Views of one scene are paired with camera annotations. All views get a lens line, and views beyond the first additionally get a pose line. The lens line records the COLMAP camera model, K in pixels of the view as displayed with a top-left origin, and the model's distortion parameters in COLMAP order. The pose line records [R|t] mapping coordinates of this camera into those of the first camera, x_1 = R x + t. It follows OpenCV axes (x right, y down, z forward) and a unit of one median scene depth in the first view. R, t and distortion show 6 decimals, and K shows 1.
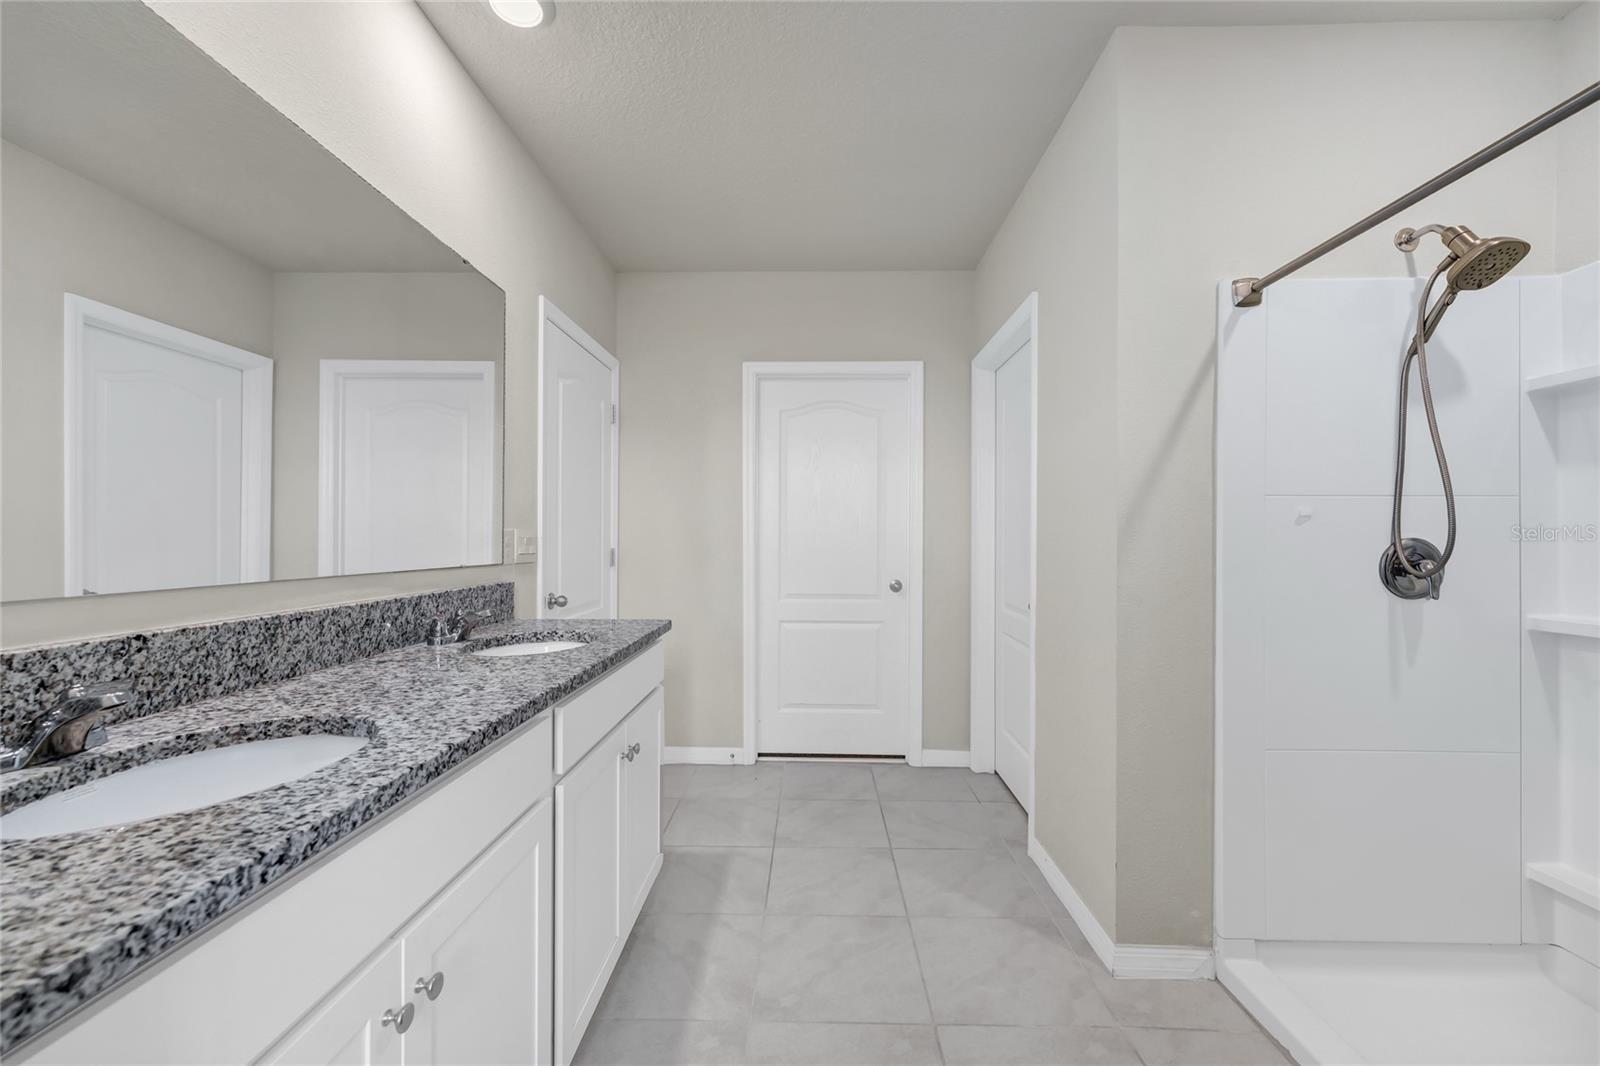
lens RADIAL K [[651.5, 0, 799.8], [0, 651.5, 528.7], [0, 0, 1]] dist [-0.002028, -0.000222]
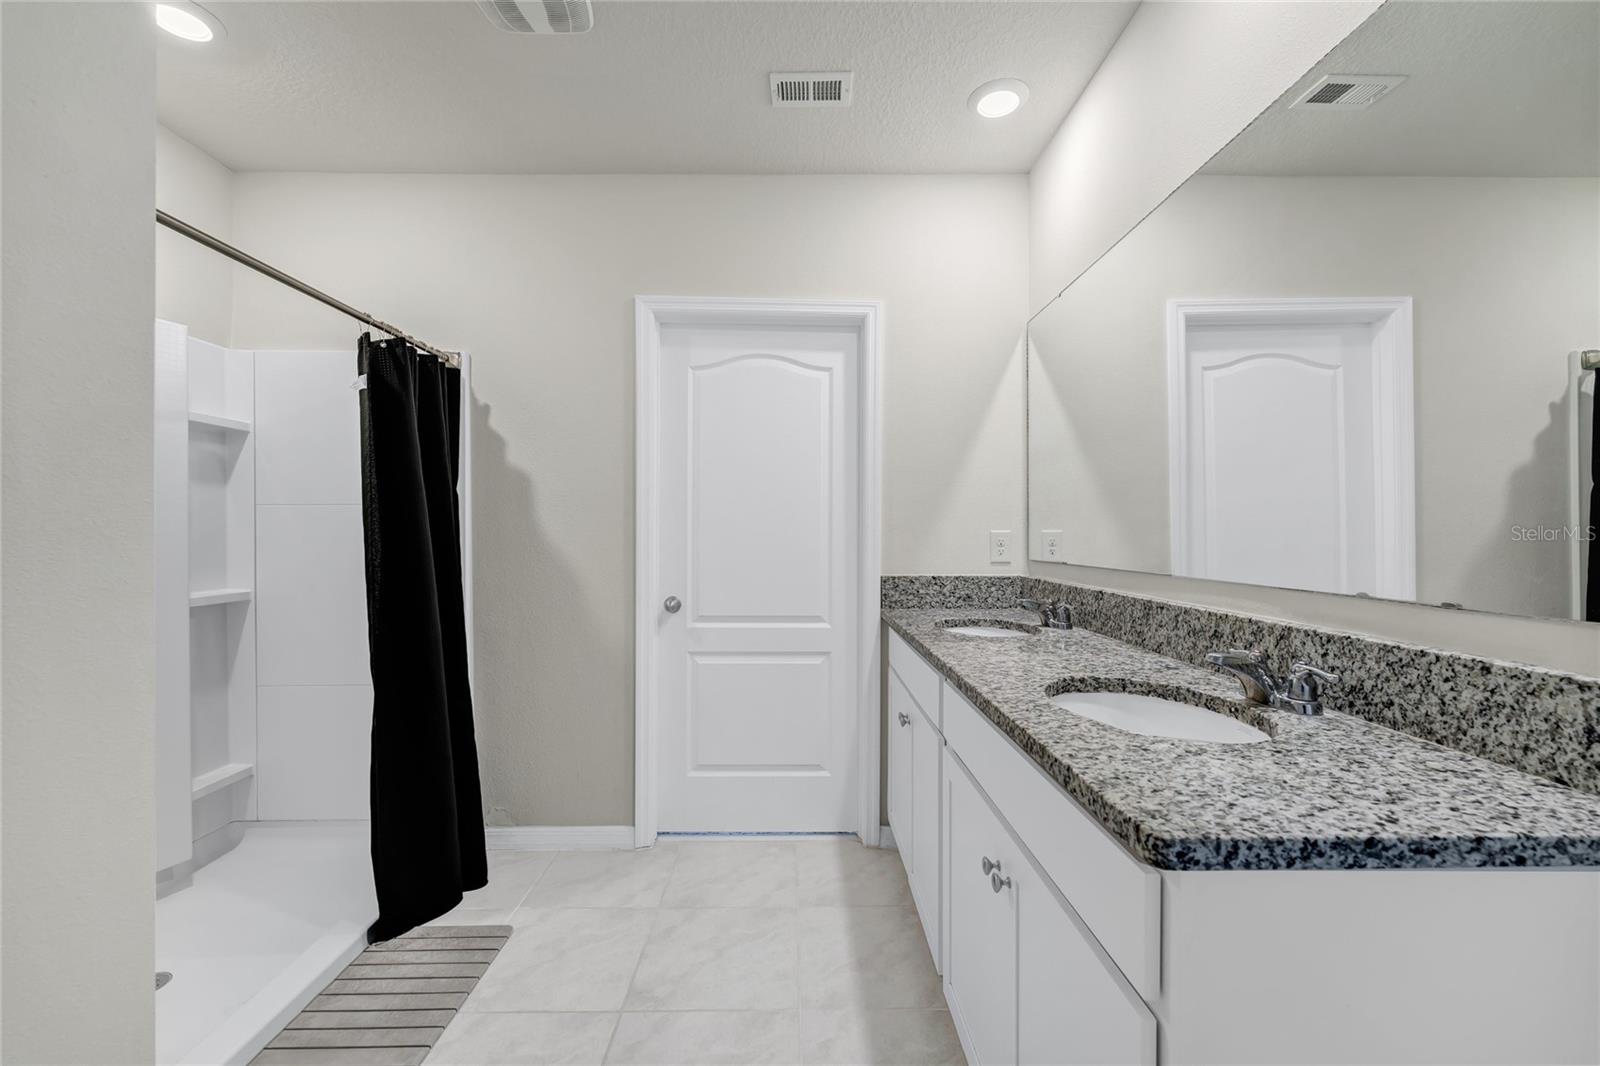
lens RADIAL K [[651.5, 0, 800.6], [0, 651.5, 534.8], [0, 0, 1]] dist [-0.002028, -0.000222]
pose [[-0.998983, -0.024698, -0.037717, -0.040054], [-0.024201, 0.999615, -0.013582, 0.031162], [0.038038, -0.012655, -0.999196, 1.926935]]
